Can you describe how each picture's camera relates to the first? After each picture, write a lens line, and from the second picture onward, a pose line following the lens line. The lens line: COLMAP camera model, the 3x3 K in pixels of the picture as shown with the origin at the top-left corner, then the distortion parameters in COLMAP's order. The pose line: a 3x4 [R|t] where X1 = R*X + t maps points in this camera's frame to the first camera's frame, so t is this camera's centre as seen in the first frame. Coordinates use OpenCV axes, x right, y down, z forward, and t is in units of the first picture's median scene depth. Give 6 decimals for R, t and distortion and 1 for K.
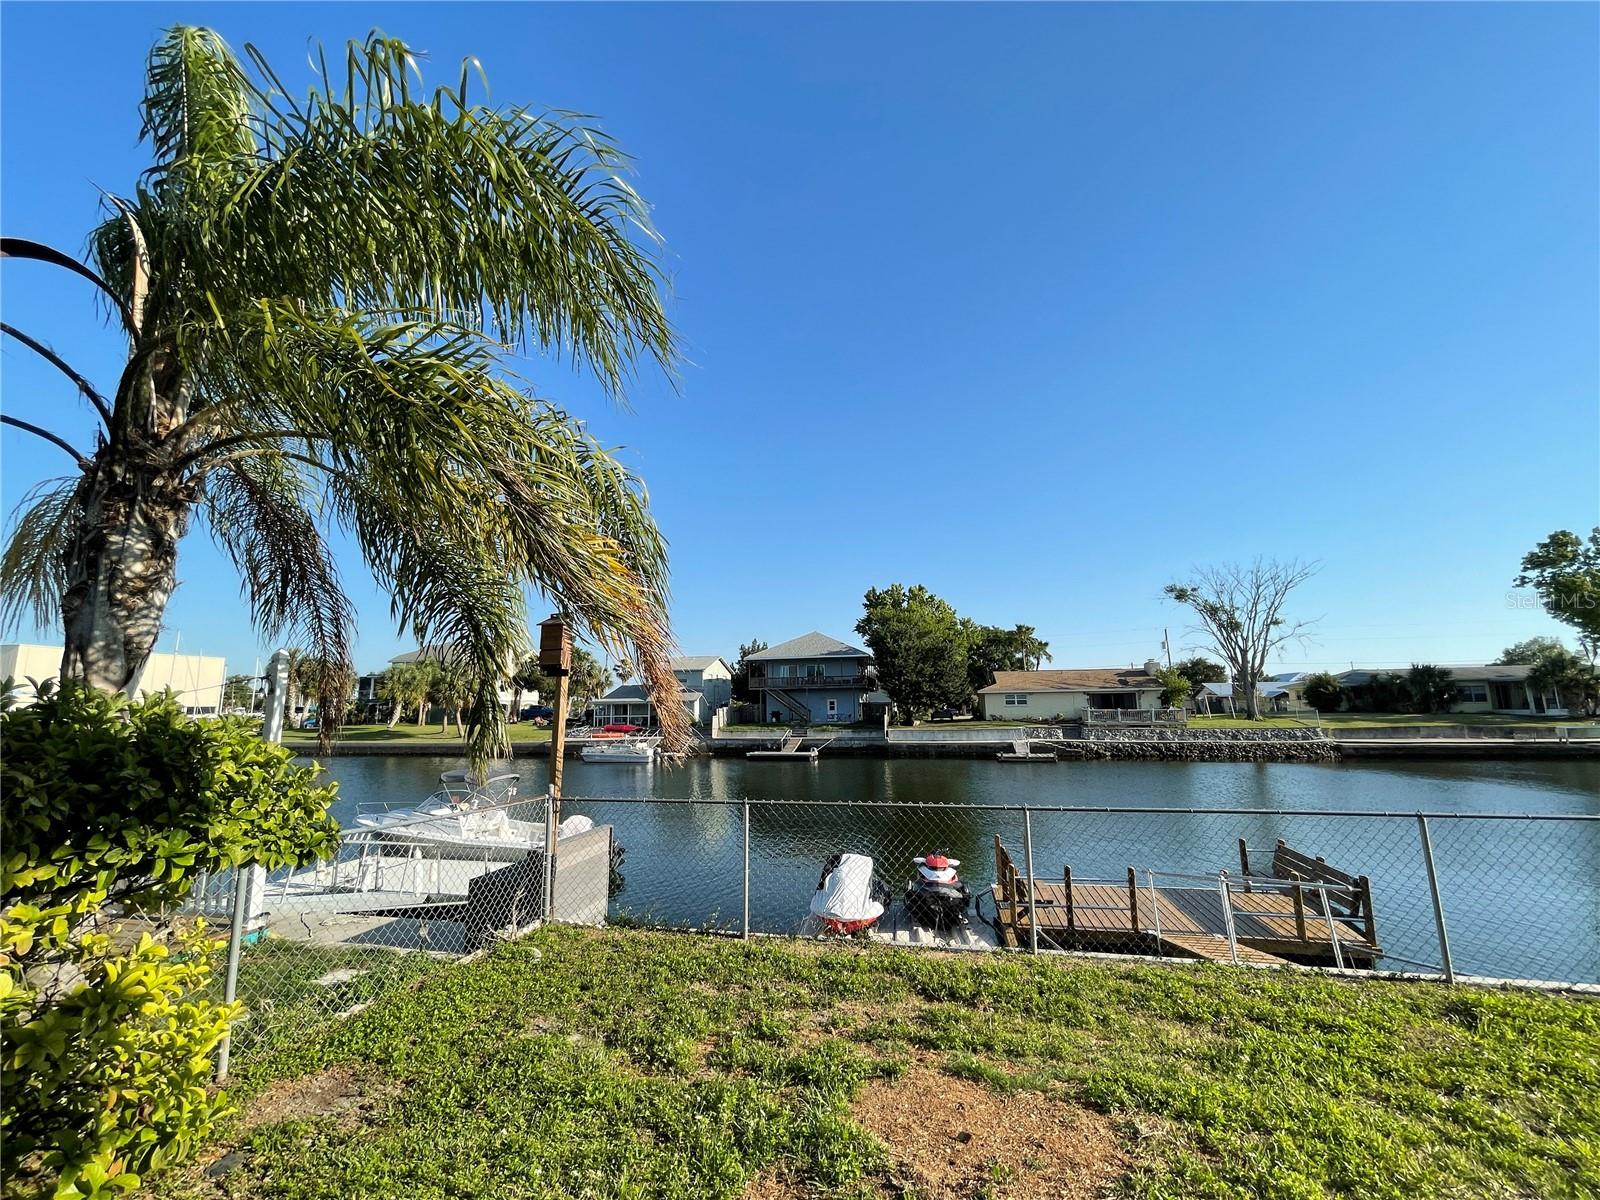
lens RADIAL K [[642.8, 0, 800.0], [0, 642.8, 600.0], [0, 0, 1]] dist [-0.010329, -0.000189]
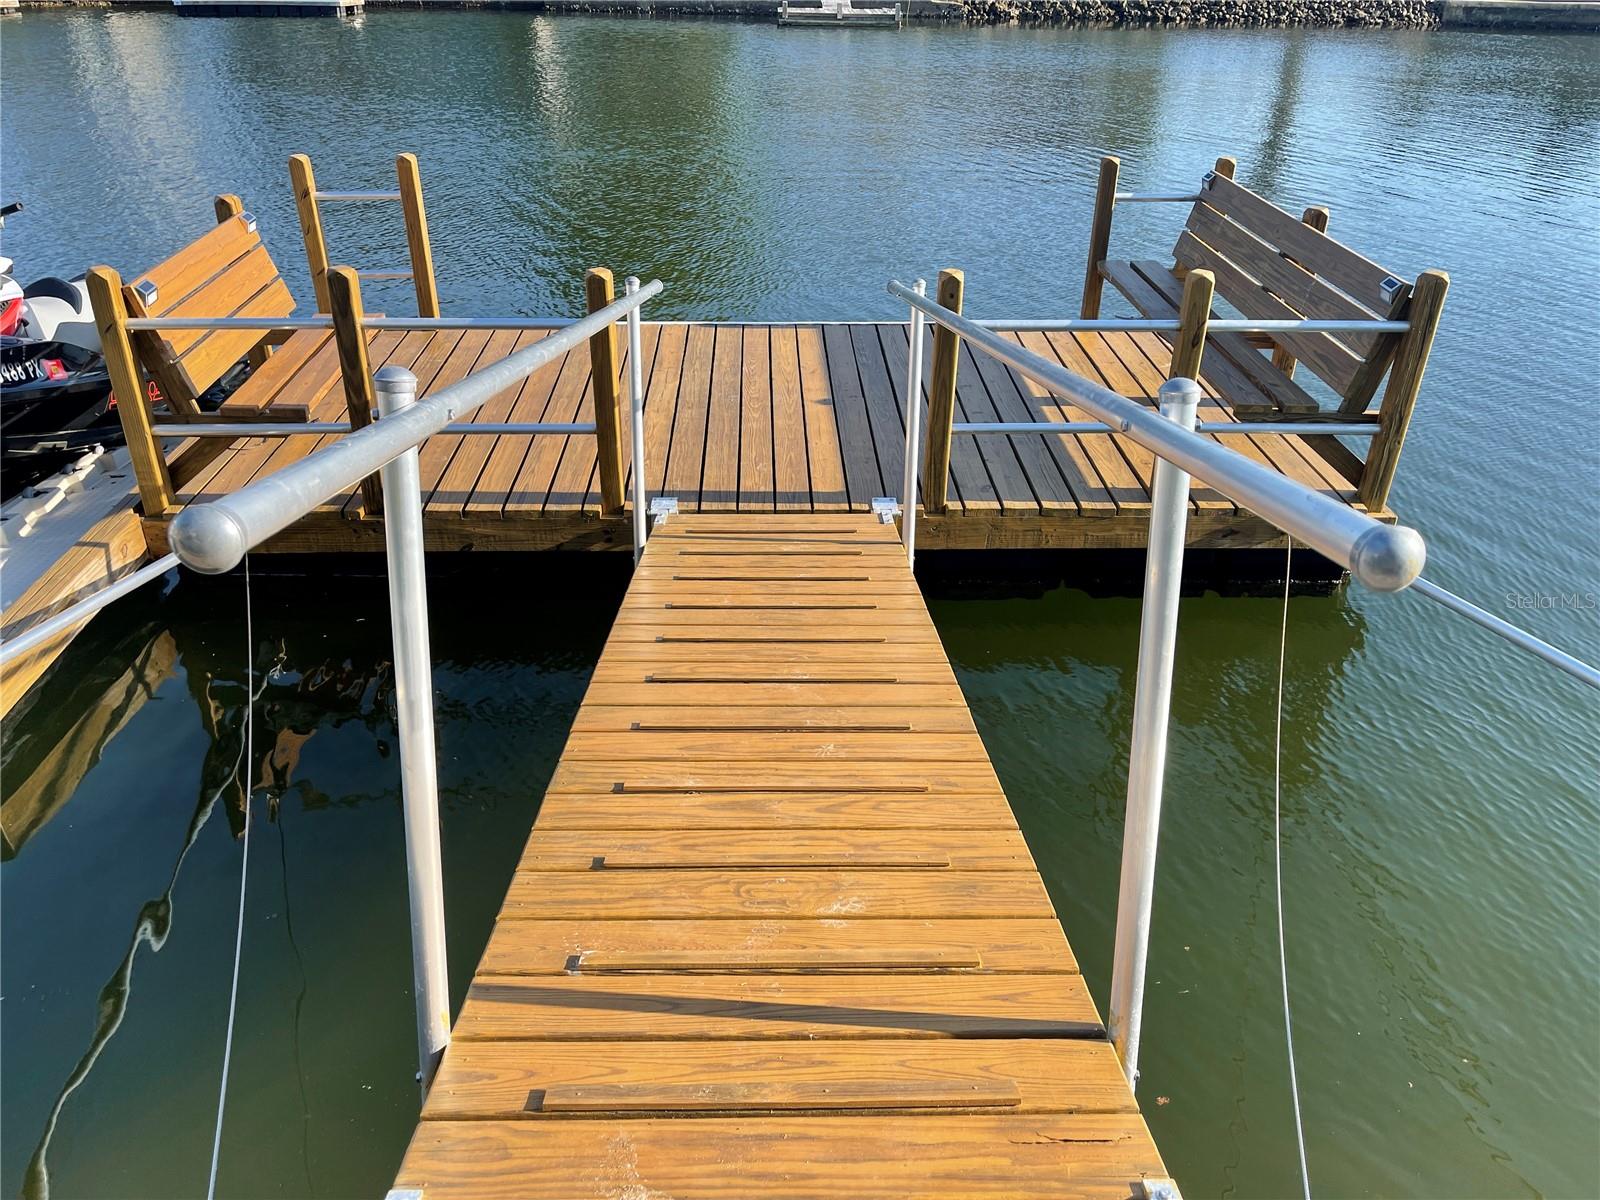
lens RADIAL K [[1192.6, 0, 800.0], [0, 1192.6, 600.0], [0, 0, 1]] dist [0.099217, -0.128286]
pose [[0.969322, -0.096649, 0.225997, 0.485192], [-0.065393, 0.784909, 0.616151, 0.235881], [-0.236937, -0.612027, 0.754509, 0.579207]]
